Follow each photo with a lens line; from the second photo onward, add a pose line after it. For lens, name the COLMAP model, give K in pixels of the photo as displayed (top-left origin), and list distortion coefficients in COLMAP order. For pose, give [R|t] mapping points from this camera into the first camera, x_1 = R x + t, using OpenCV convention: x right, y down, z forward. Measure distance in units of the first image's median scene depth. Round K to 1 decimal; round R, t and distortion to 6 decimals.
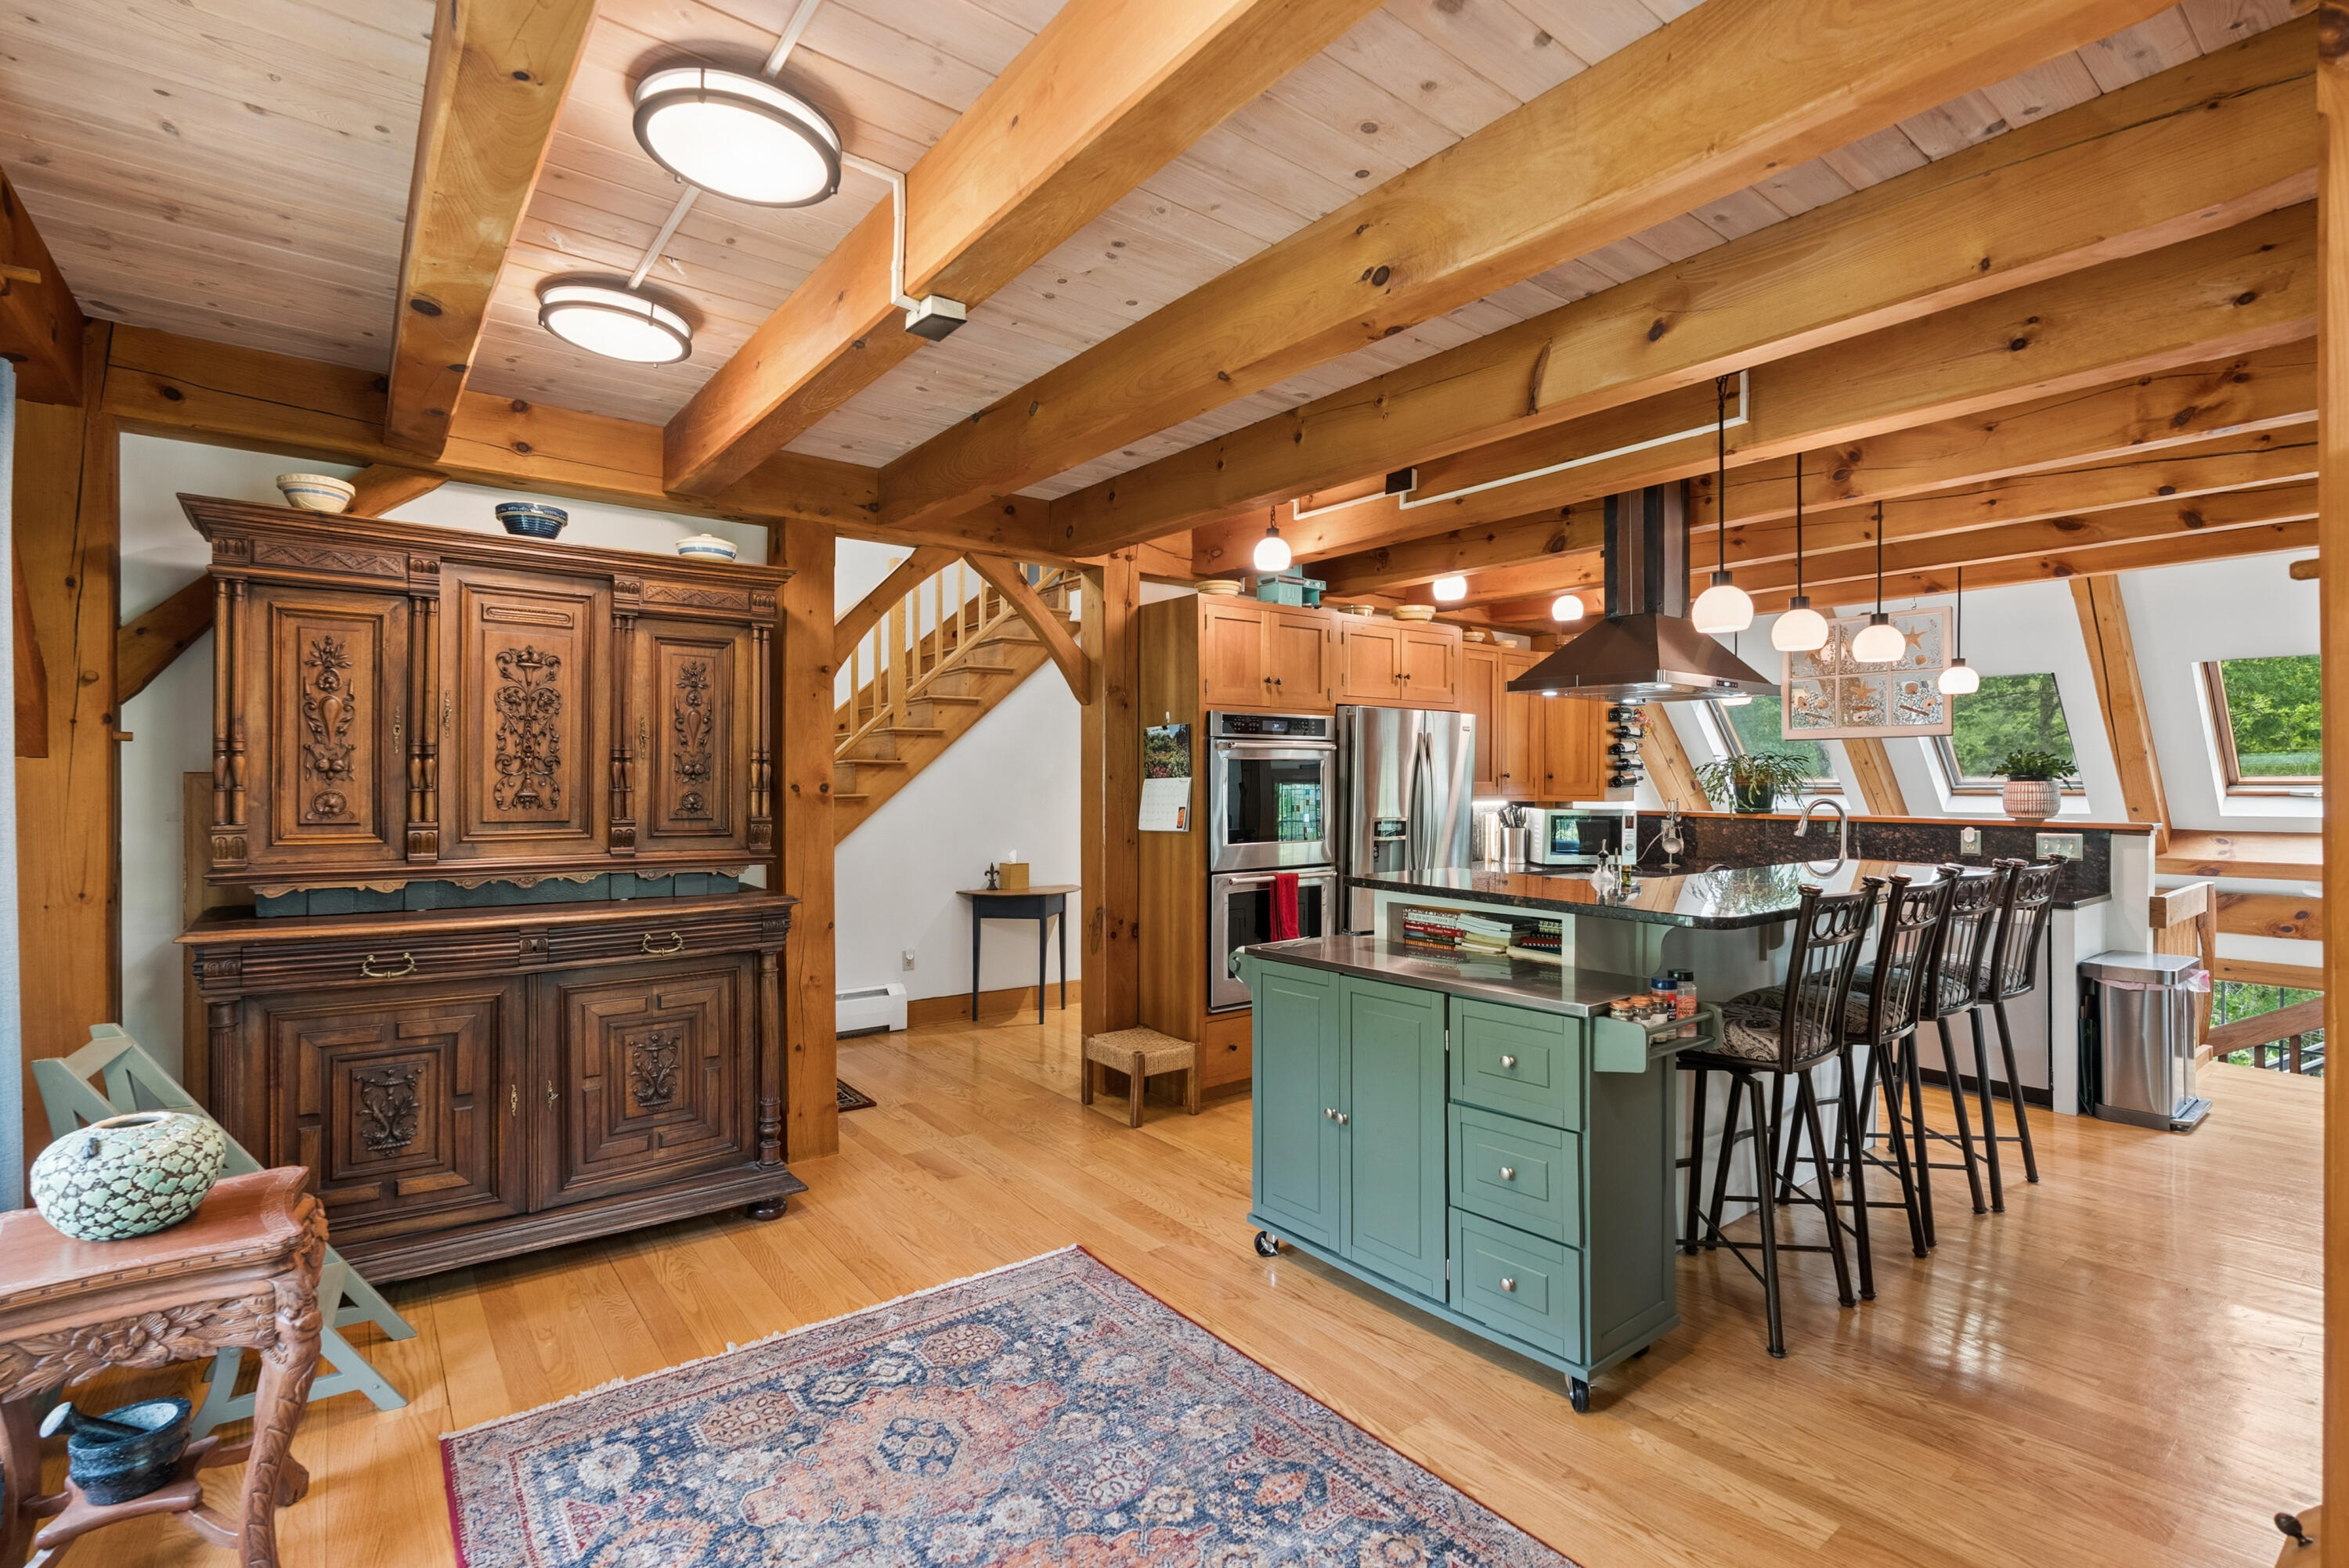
lens RADIAL K [[1079.7, 0, 1172.2], [0, 1079.7, 783.6], [0, 0, 1]] dist [-0.003801, 0.000582]
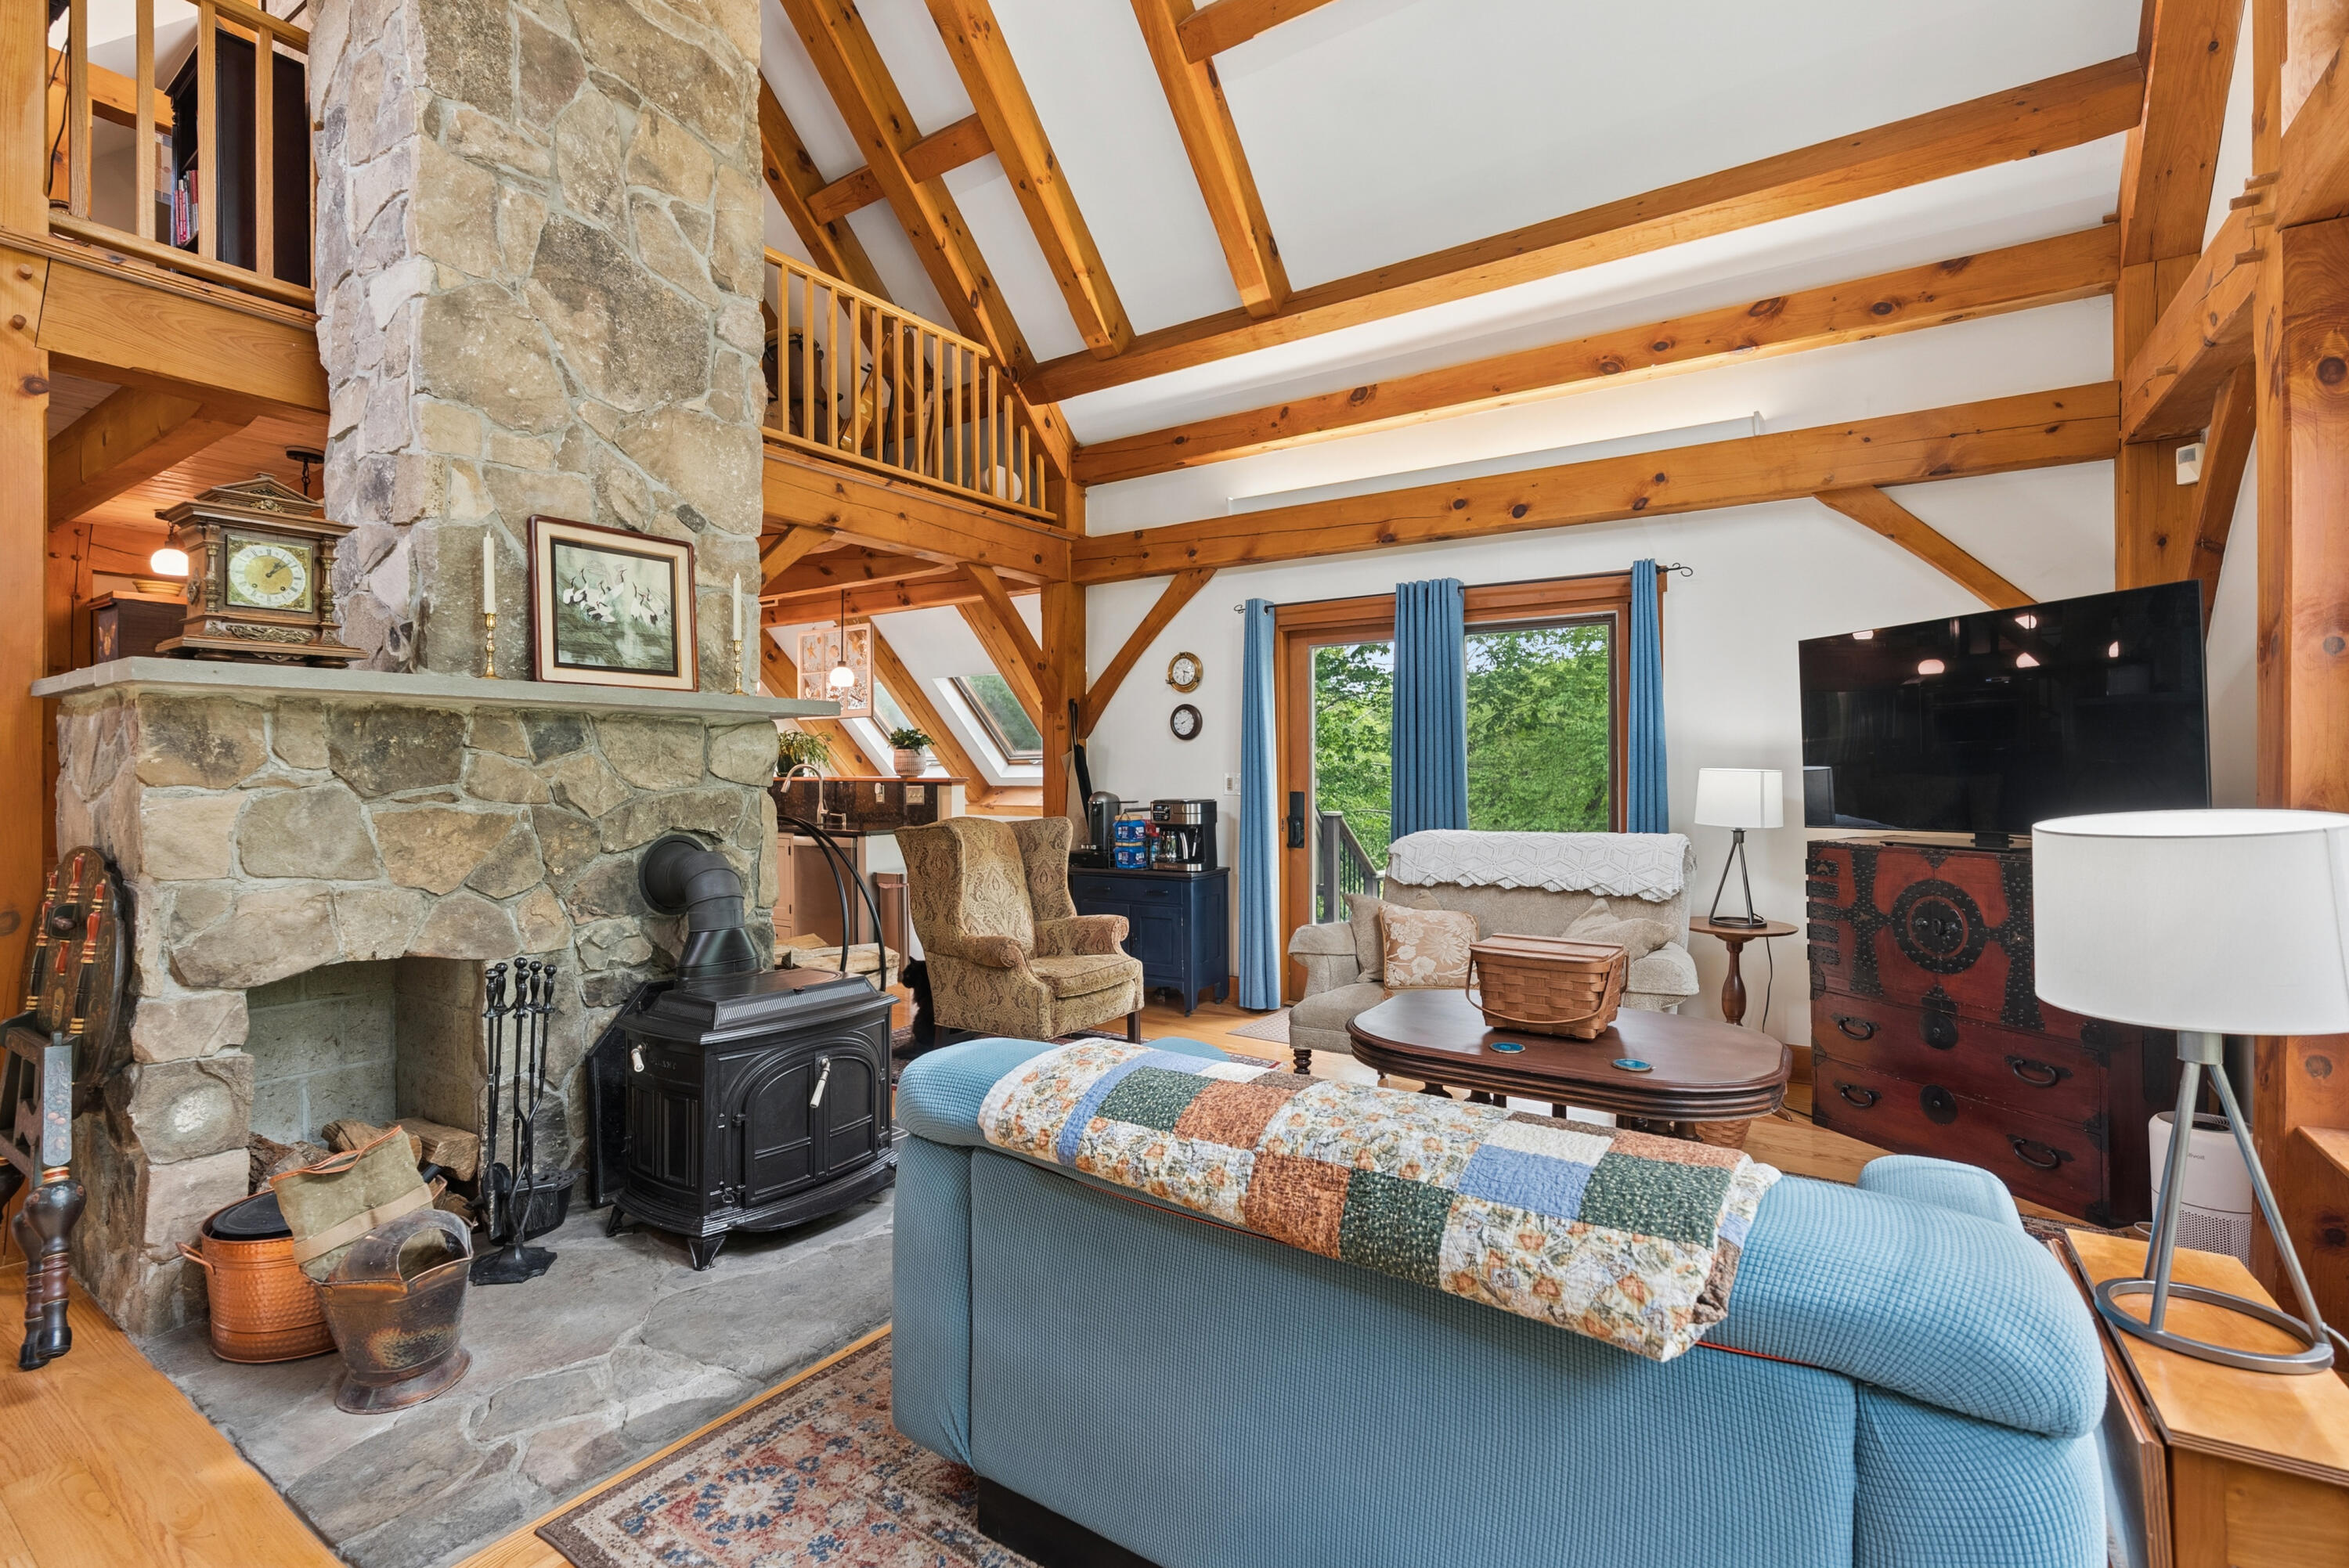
lens RADIAL K [[1063.0, 0, 1153.4], [0, 1063.0, 772.8], [0, 0, 1]] dist [-0.009371, 0.001018]
pose [[0.954032, -0.004515, 0.299672, 0.778373], [0.004551, 0.999989, 0.000576, 0.033007], [-0.299671, 0.000814, 0.954042, -0.484182]]
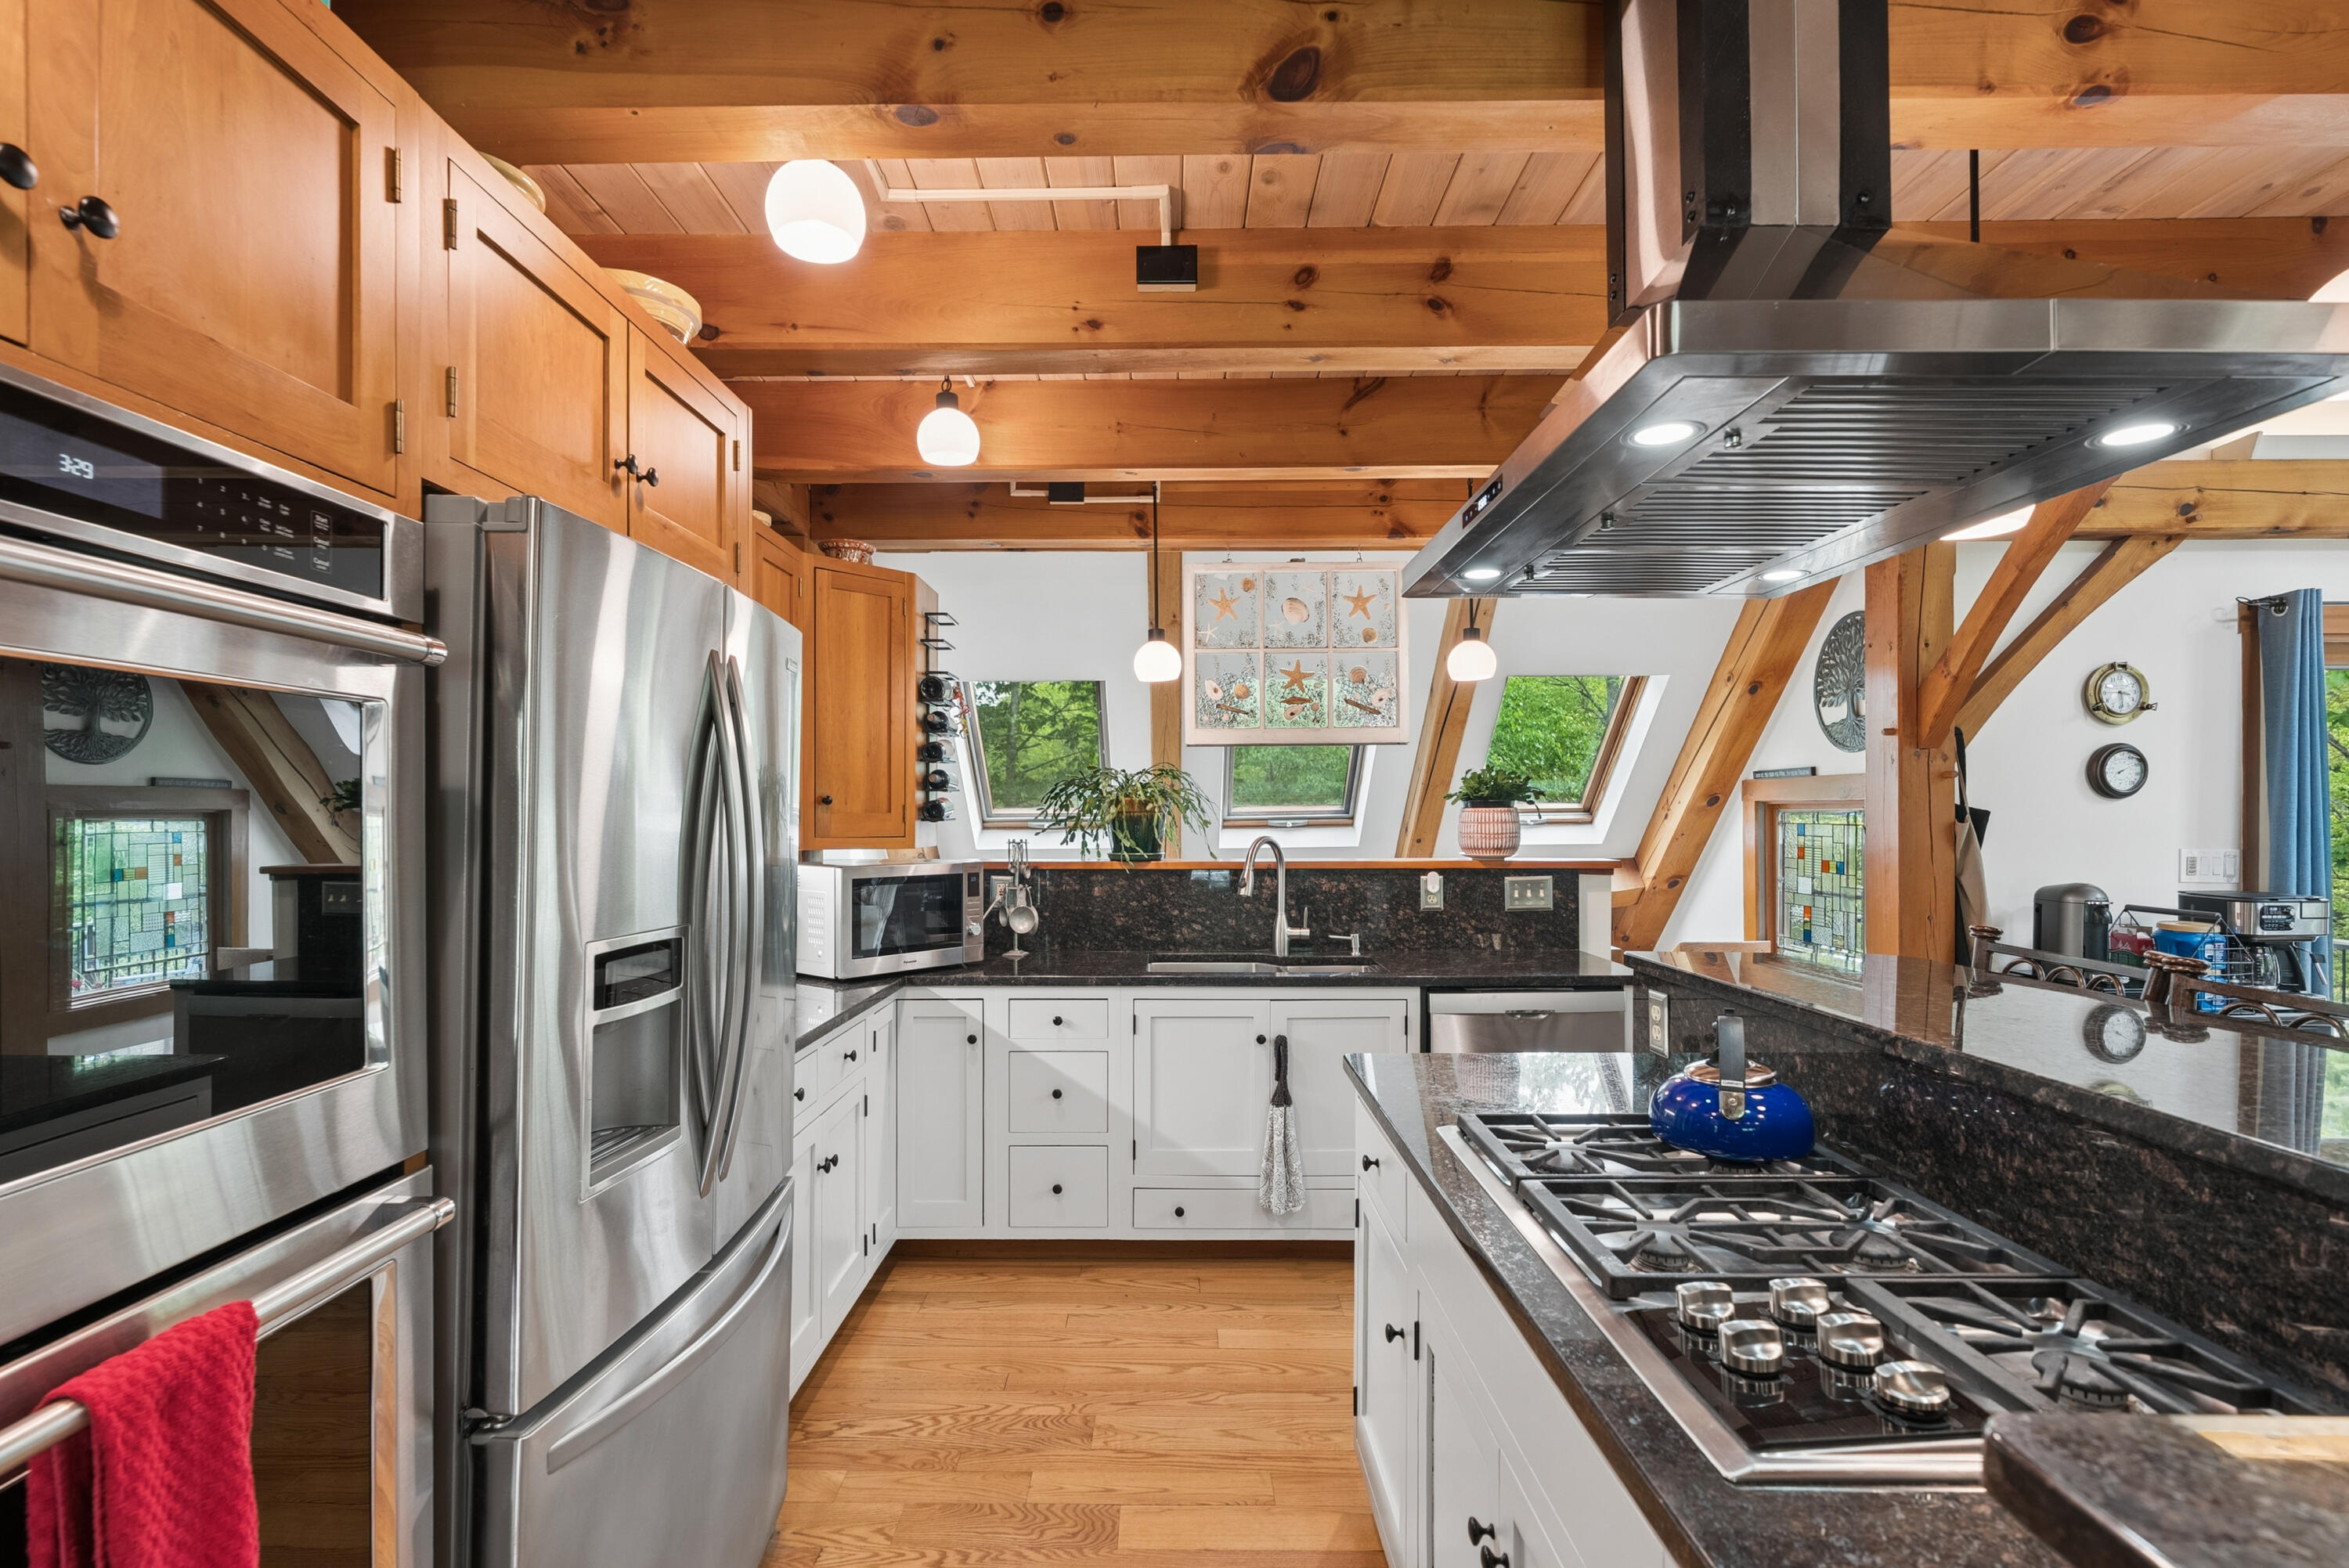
lens RADIAL K [[1083.5, 0, 1166.0], [0, 1083.5, 814.9], [0, 0, 1]] dist [-0.008706, 0.000681]
pose [[0.623849, -0.003899, 0.781535, 0.074965], [0.006478, 0.999979, -0.000182, 0.001757], [-0.781518, 0.005176, 0.623862, 0.801321]]
